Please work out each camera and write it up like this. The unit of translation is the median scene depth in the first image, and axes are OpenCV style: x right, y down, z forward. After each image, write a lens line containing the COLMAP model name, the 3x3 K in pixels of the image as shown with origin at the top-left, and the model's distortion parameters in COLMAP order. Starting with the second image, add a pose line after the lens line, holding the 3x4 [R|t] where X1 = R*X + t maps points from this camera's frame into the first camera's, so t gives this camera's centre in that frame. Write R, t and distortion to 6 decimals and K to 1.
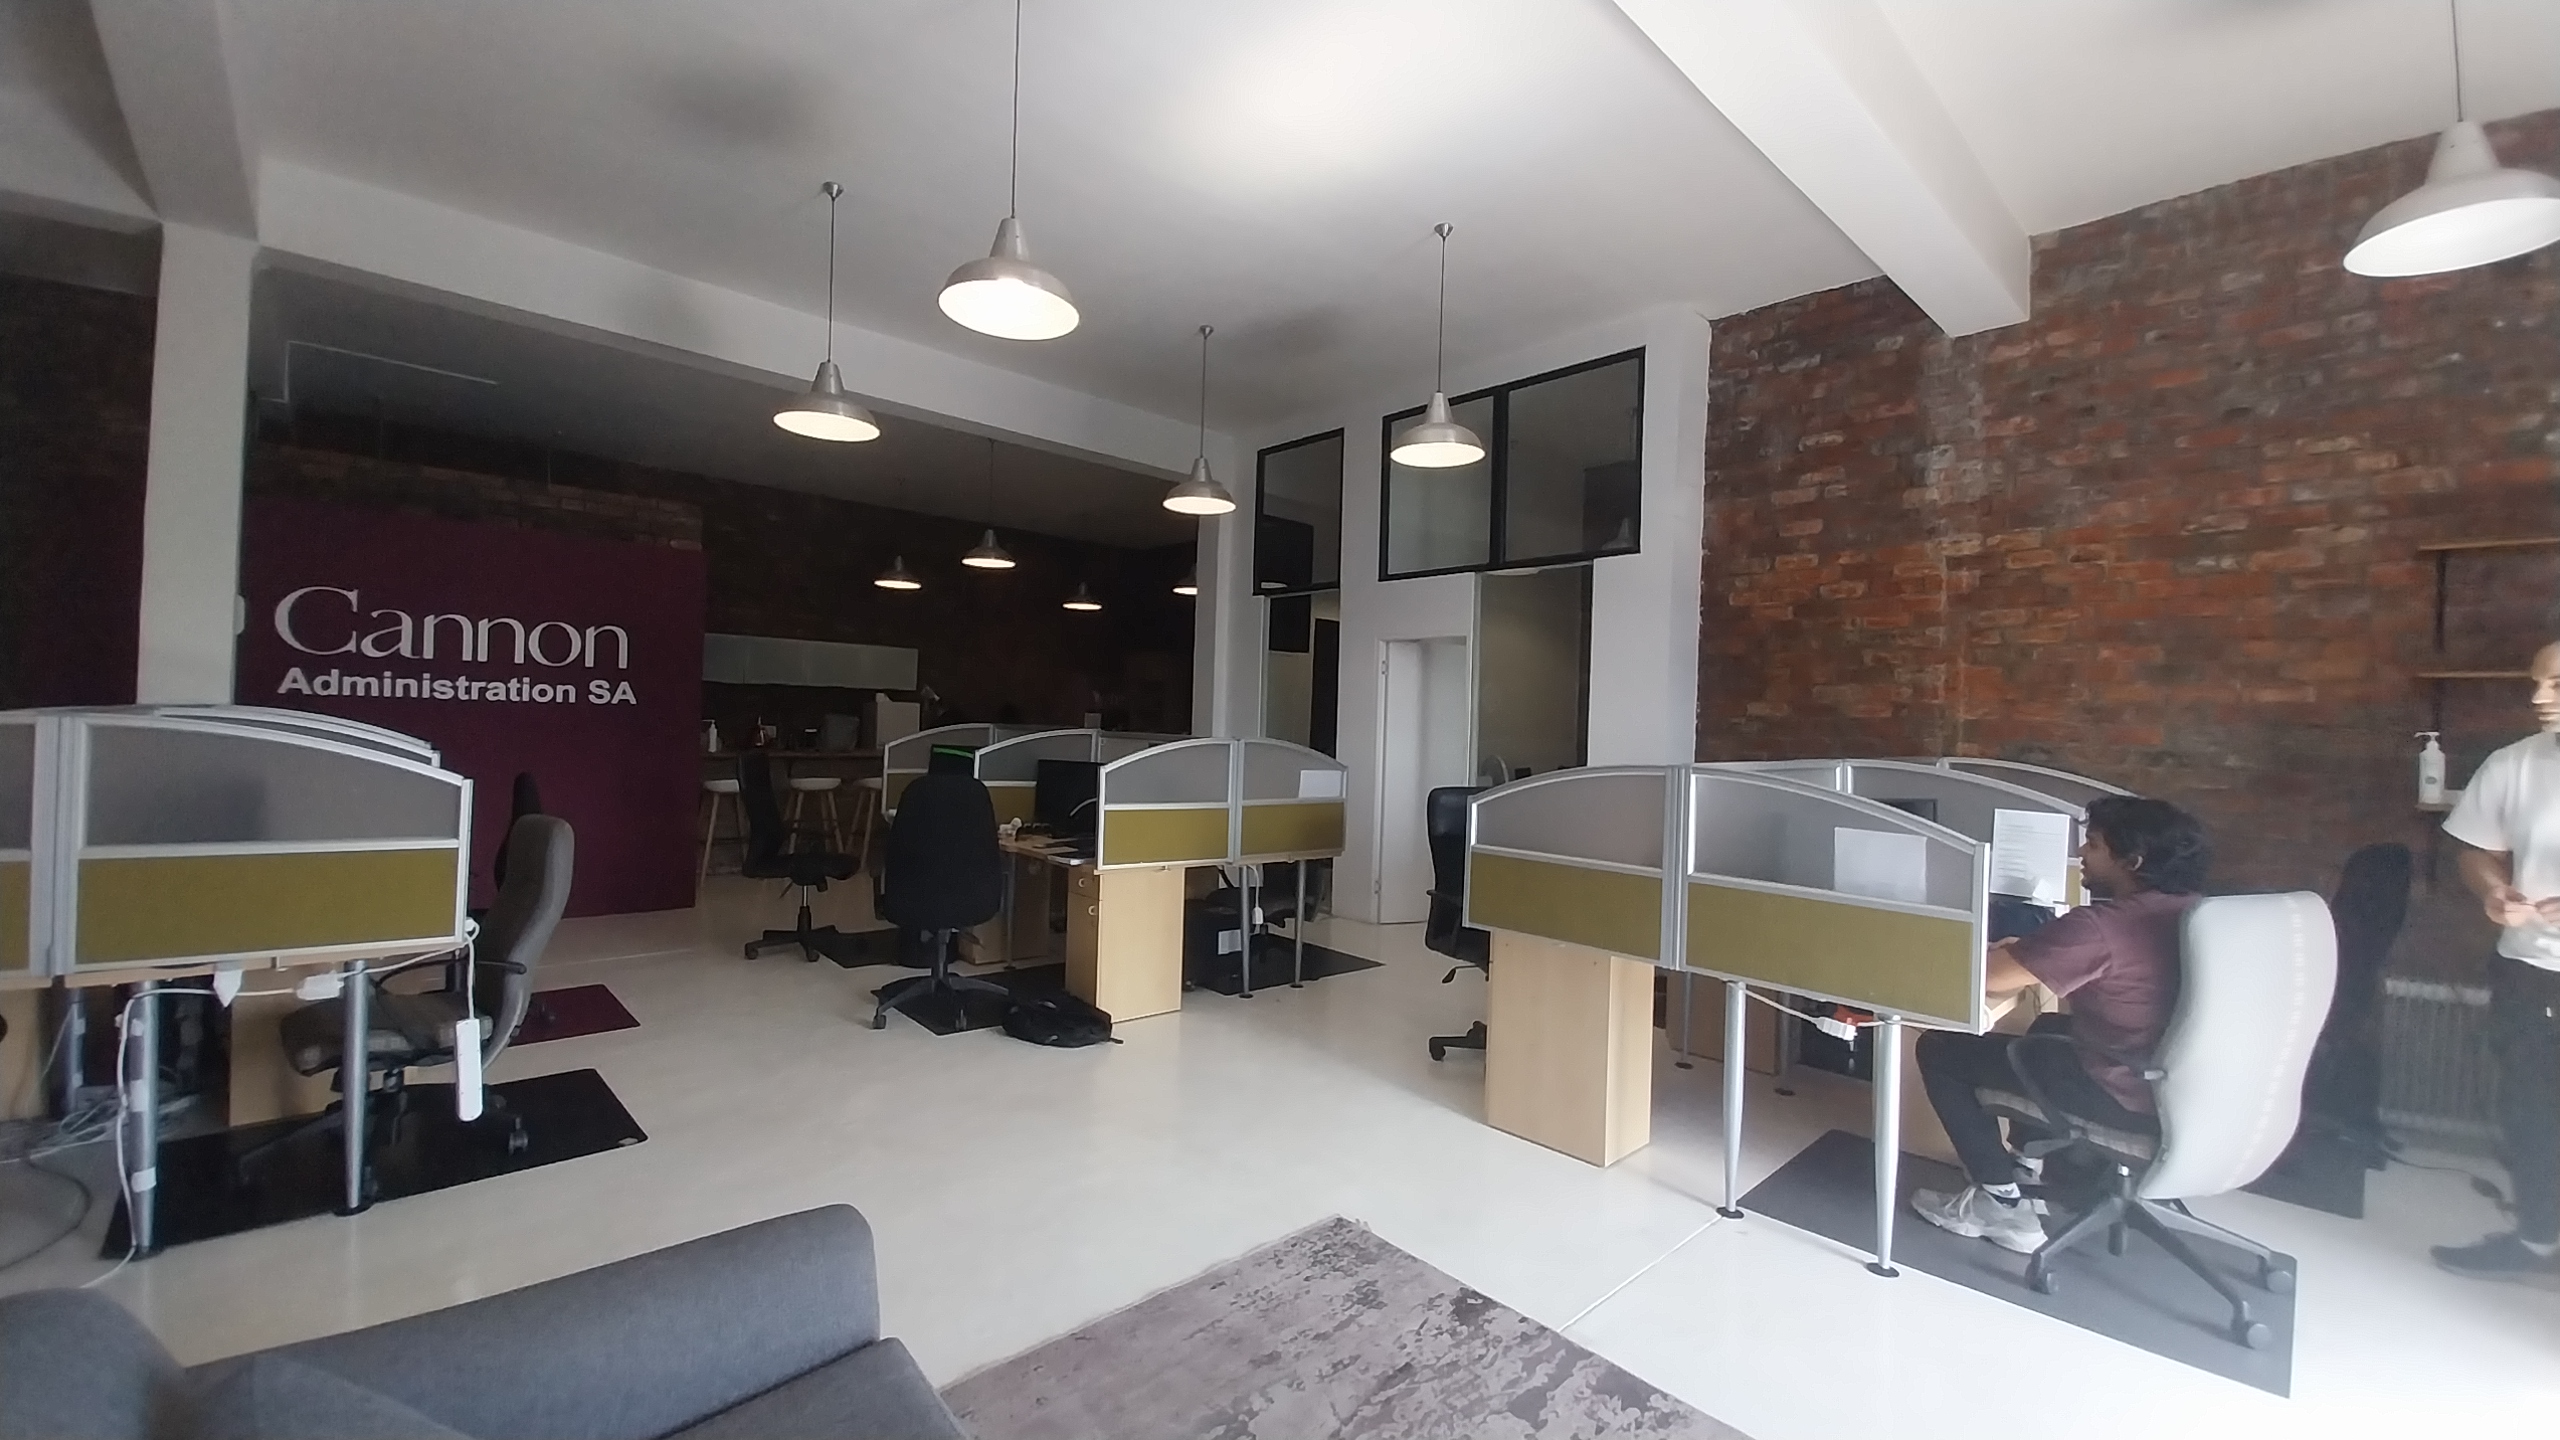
lens RADIAL K [[1011.3, 0, 1273.7], [0, 1011.3, 721.0], [0, 0, 1]] dist [-0.004359, -0.001007]
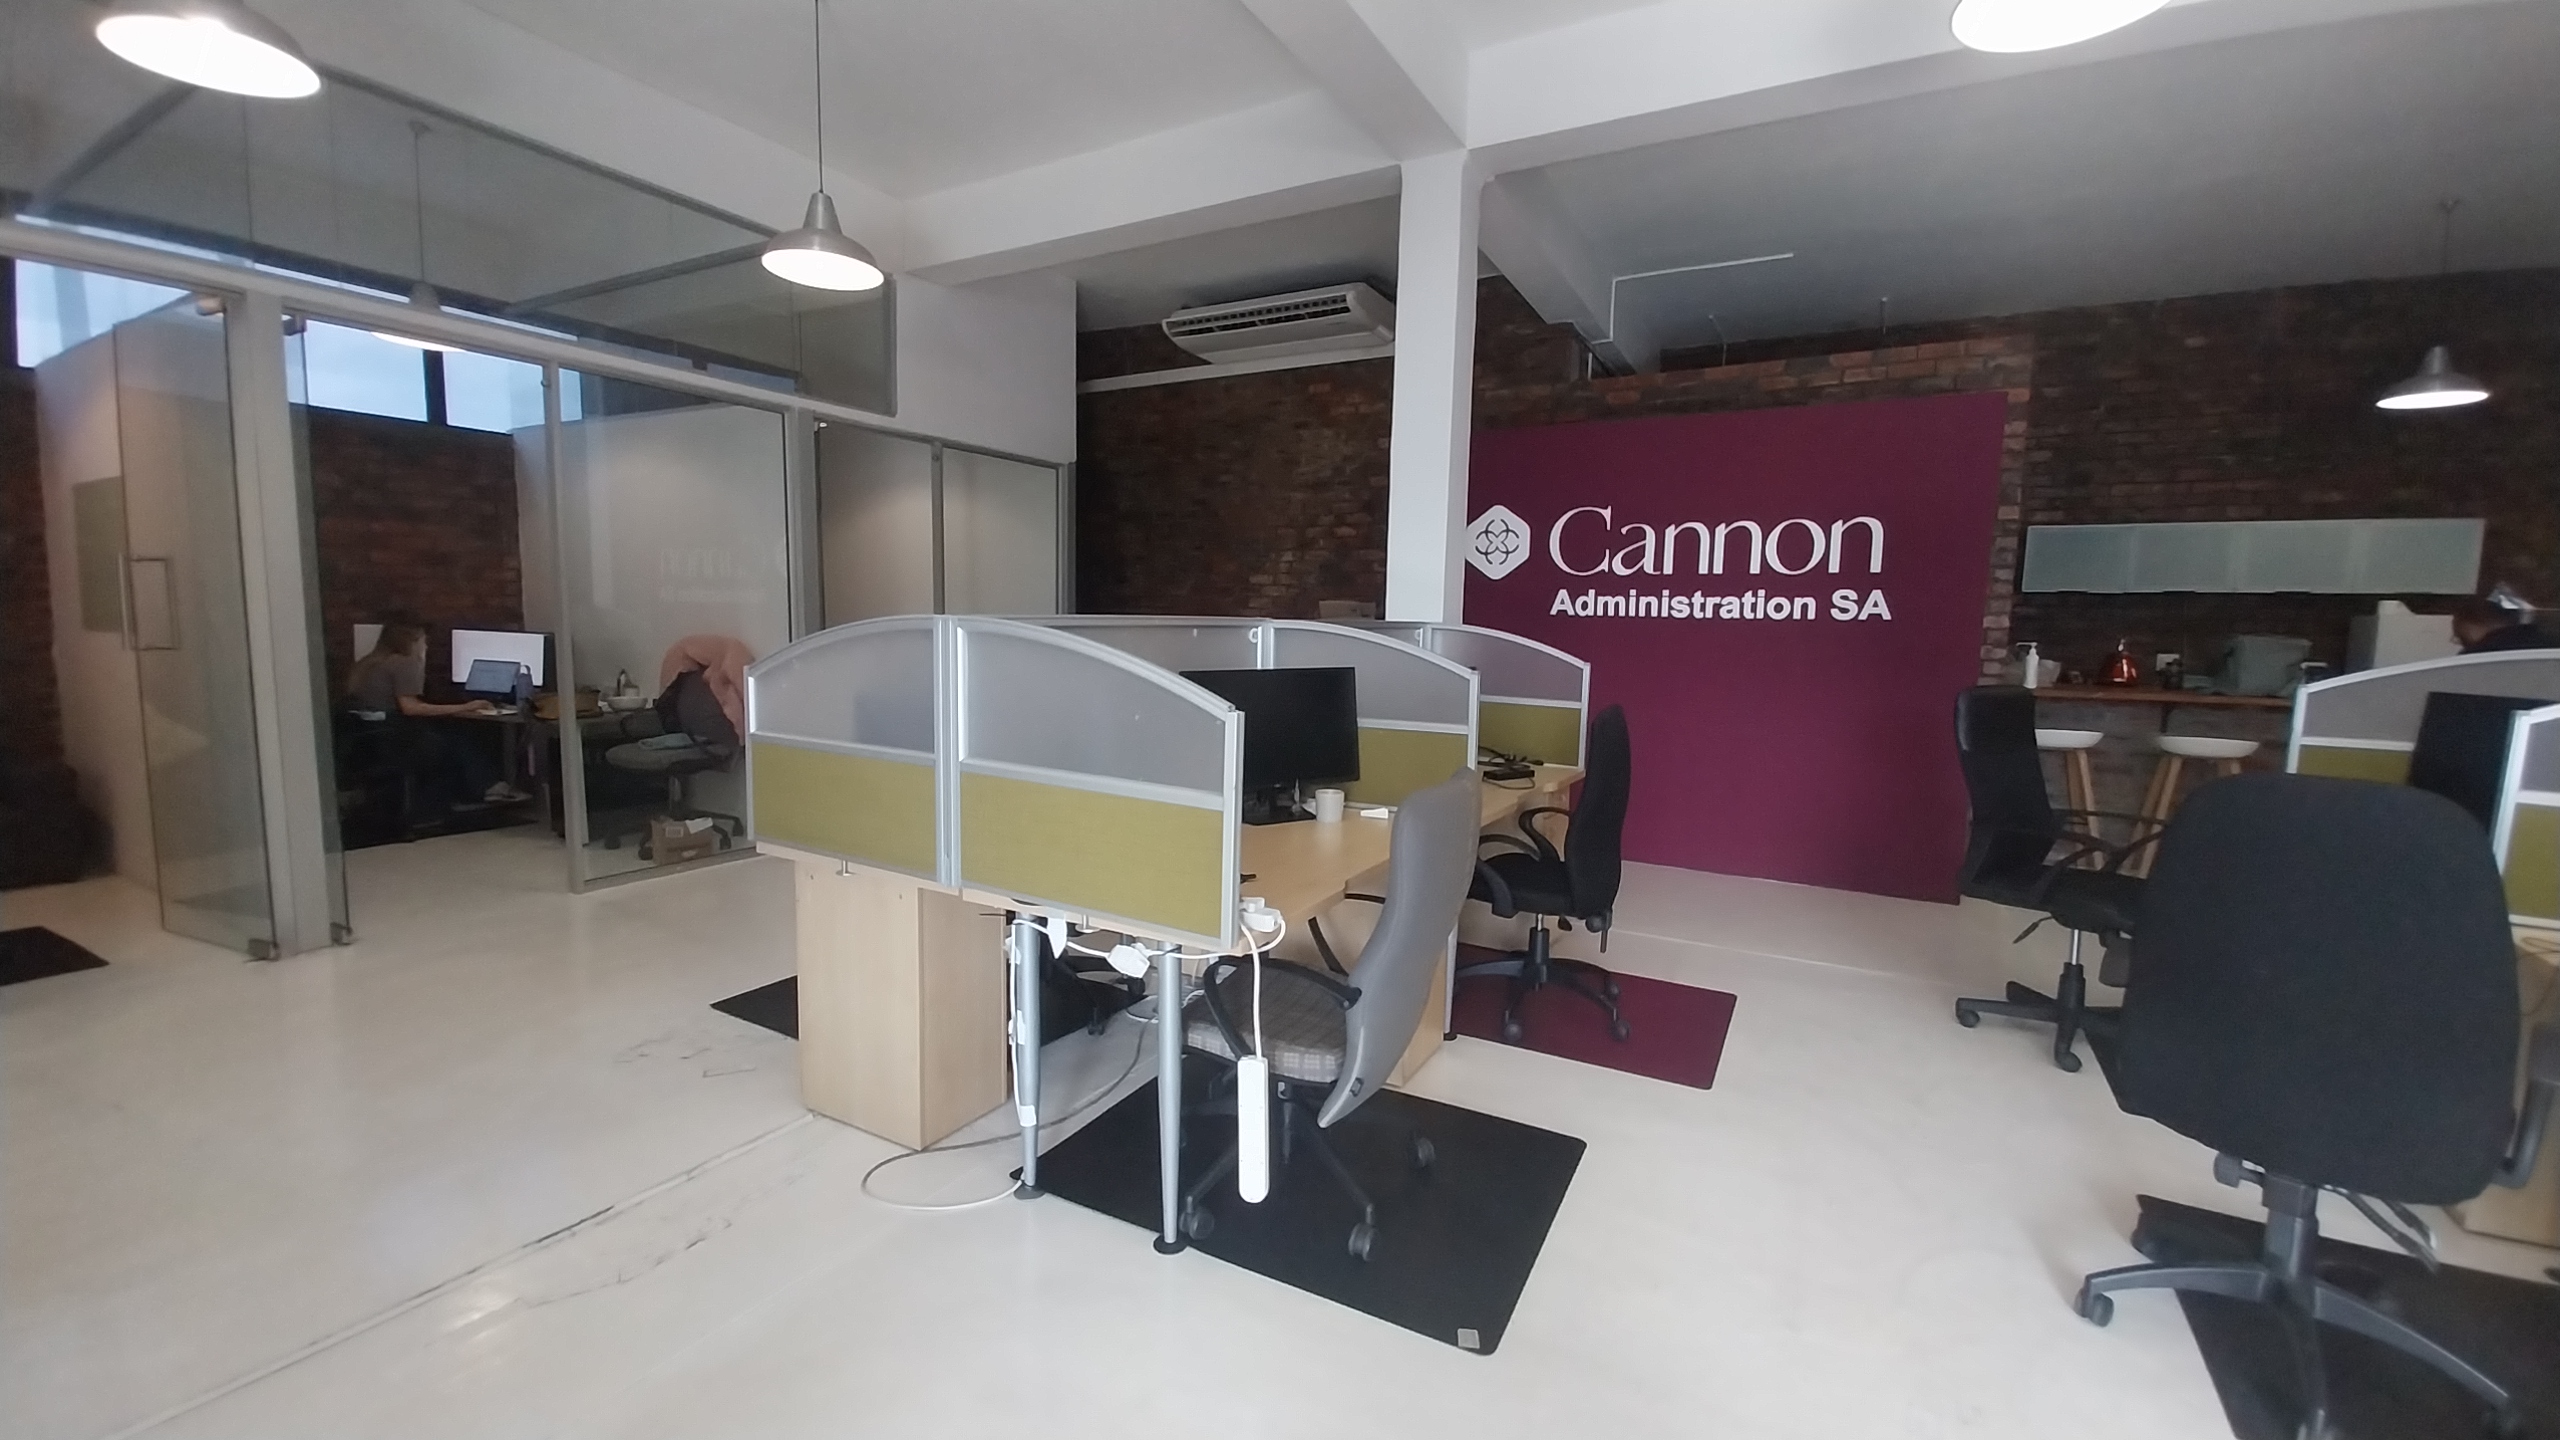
lens RADIAL K [[1011.3, 0, 1270.3], [0, 1011.3, 723.9], [0, 0, 1]] dist [-0.004359, -0.001007]
pose [[0.316447, 0.074541, -0.945677, -0.072646], [-0.006996, 0.997064, 0.076251, 0.006692], [0.948584, -0.017513, 0.316040, 0.358606]]
